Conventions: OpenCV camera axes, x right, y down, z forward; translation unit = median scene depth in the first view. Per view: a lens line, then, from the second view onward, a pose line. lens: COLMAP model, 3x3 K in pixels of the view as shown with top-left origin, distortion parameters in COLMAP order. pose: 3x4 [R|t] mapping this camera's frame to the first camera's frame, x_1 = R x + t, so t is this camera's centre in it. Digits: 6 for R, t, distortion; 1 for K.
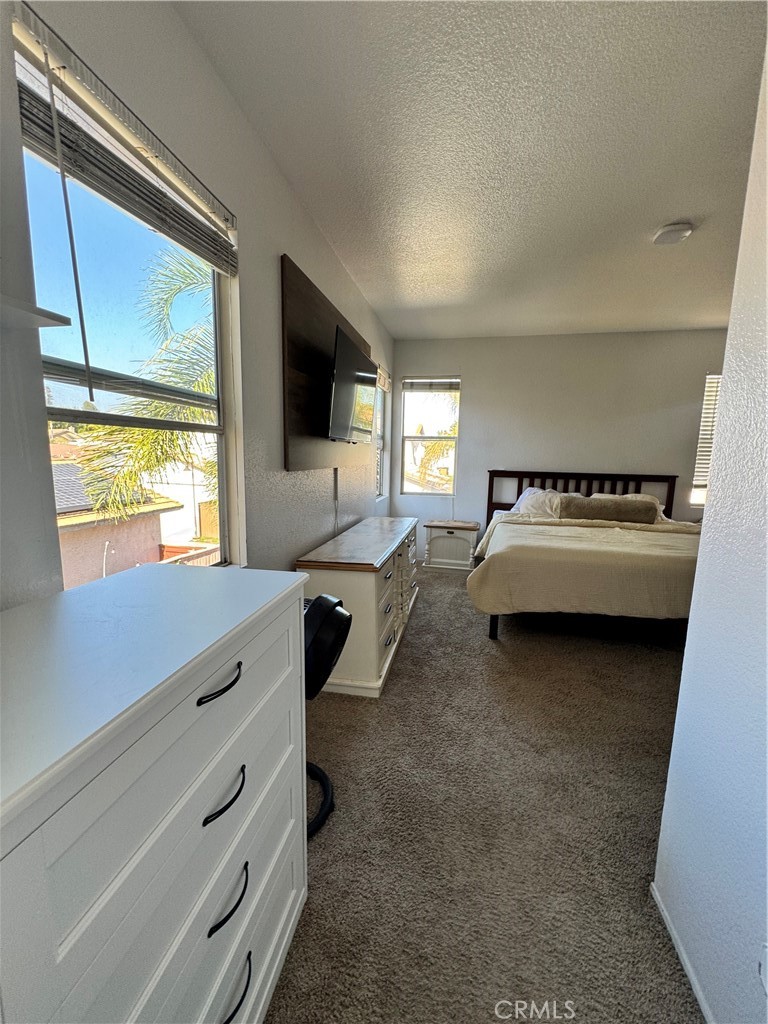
lens RADIAL K [[410.6, 0, 384.0], [0, 410.6, 513.9], [0, 0, 1]] dist [-0.003939, 0.000092]
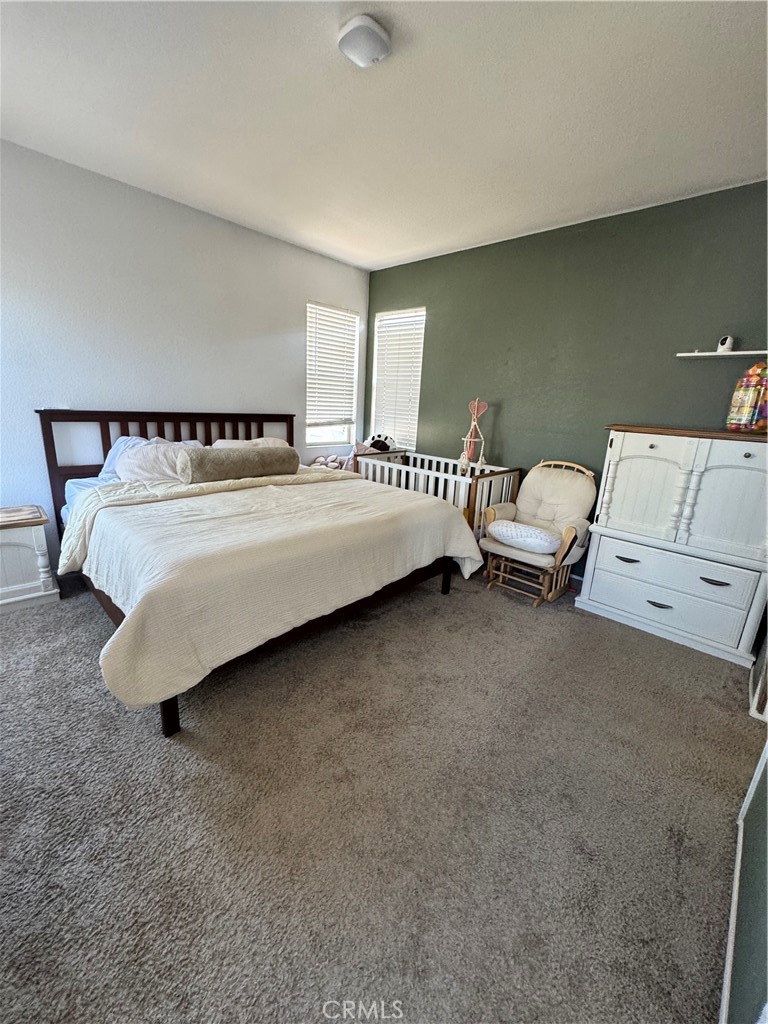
lens RADIAL K [[410.6, 0, 385.4], [0, 410.6, 512.8], [0, 0, 1]] dist [-0.003939, 0.000092]
pose [[0.524199, -0.214493, 0.824141, 0.018359], [0.078921, 0.975832, 0.203775, -0.048510], [-0.847931, -0.041777, 0.528458, 0.323726]]
